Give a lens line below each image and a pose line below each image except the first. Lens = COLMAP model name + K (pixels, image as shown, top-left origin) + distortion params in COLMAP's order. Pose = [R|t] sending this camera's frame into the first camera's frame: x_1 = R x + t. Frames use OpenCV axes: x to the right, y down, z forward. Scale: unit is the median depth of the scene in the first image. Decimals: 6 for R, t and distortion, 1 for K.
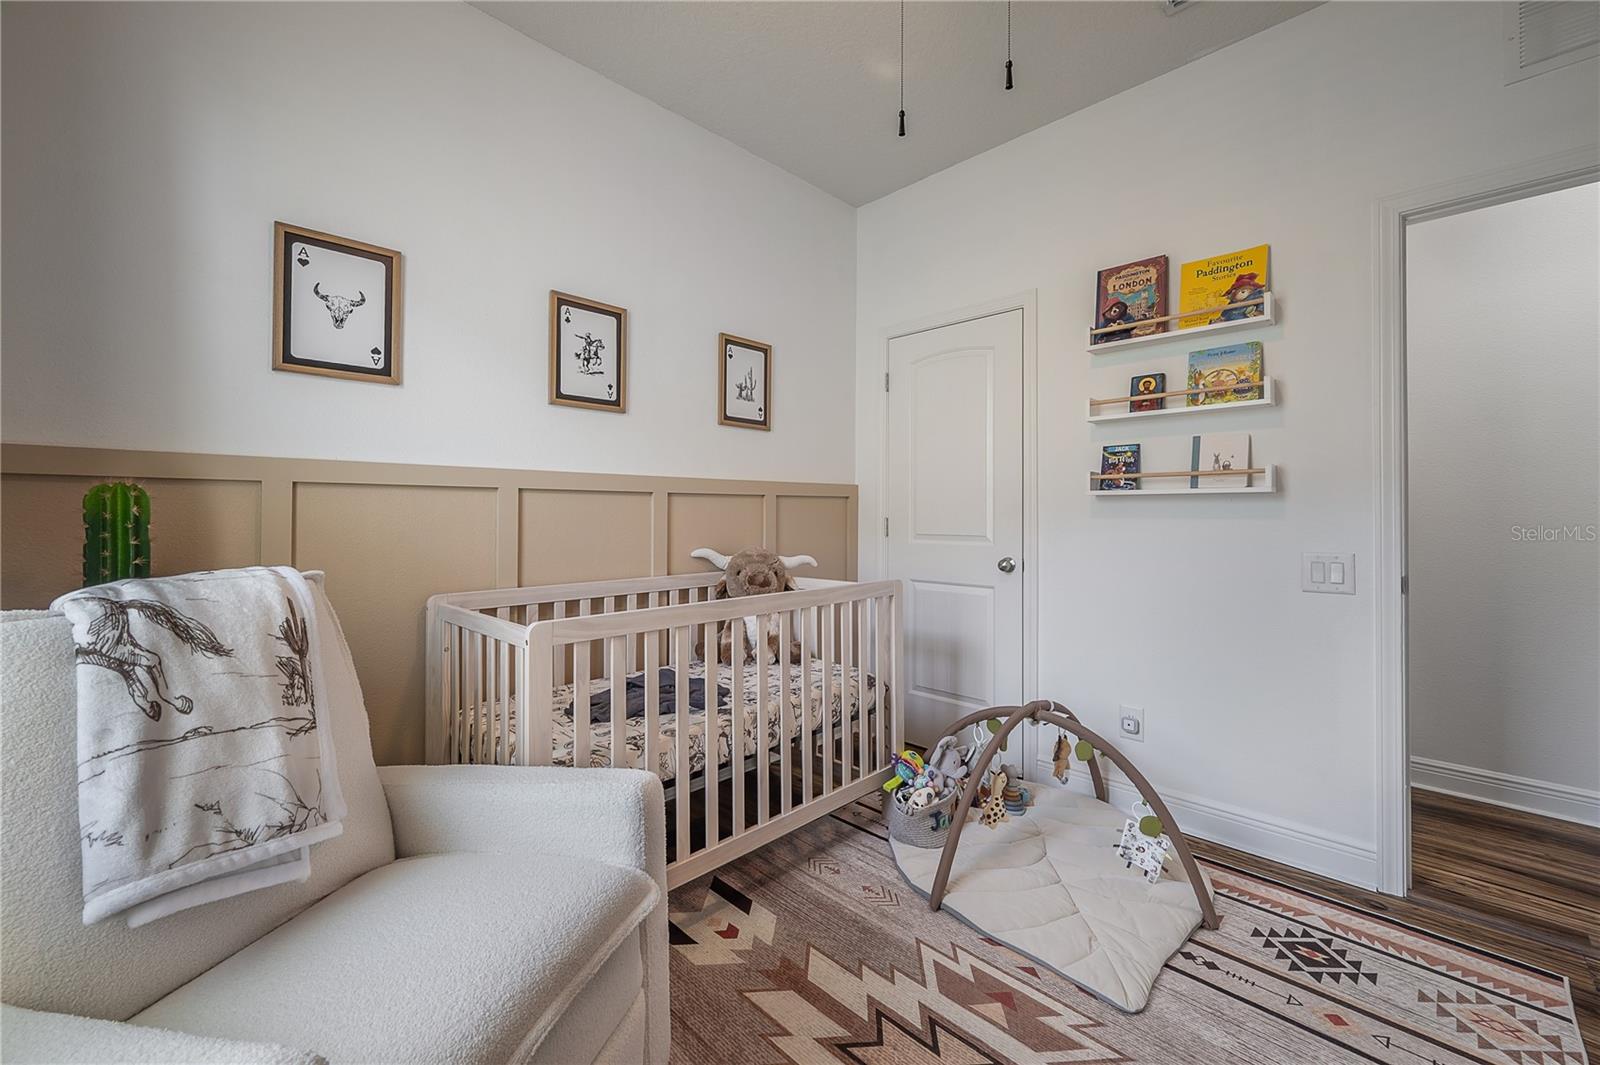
lens RADIAL K [[631.0, 0, 793.6], [0, 631.0, 507.2], [0, 0, 1]] dist [0.000539, 0.000066]
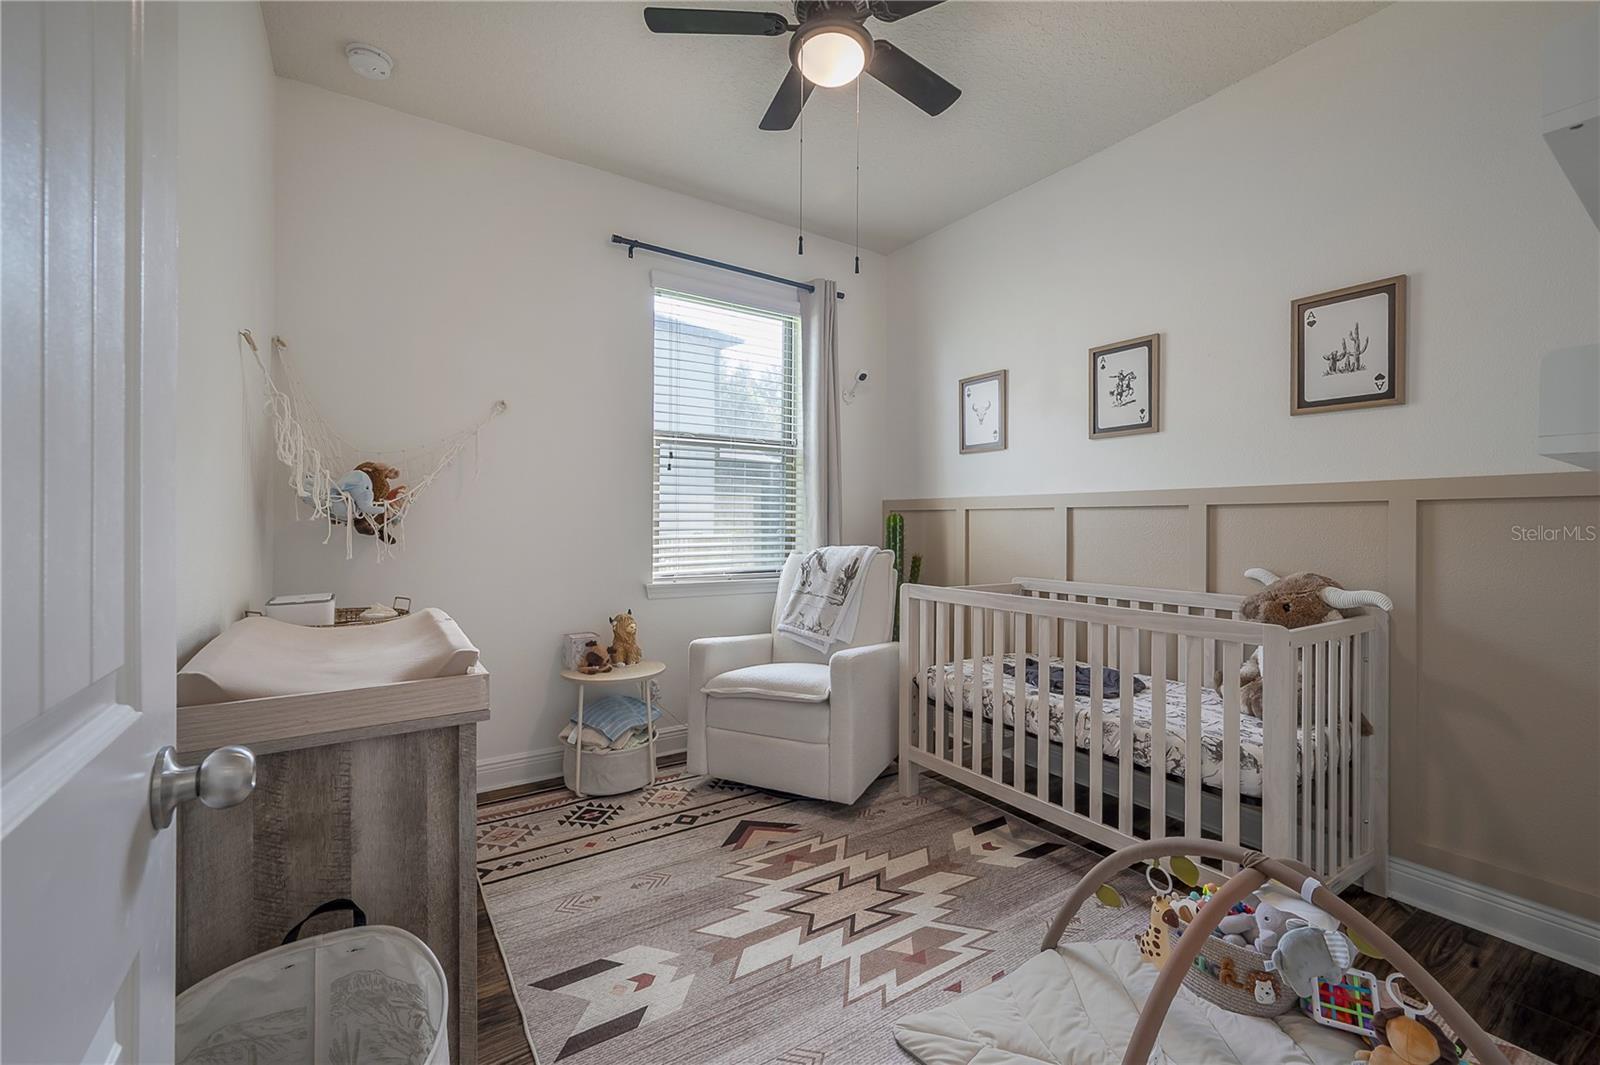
lens RADIAL K [[646.4, 0, 800.0], [0, 646.4, 532.5], [0, 0, 1]] dist [-0.001107, 0.000193]
pose [[-0.175891, 0.009139, -0.984367, 1.003607], [0.002260, 0.999958, 0.008880, 0.008891], [0.984407, -0.000662, -0.175904, 0.670019]]
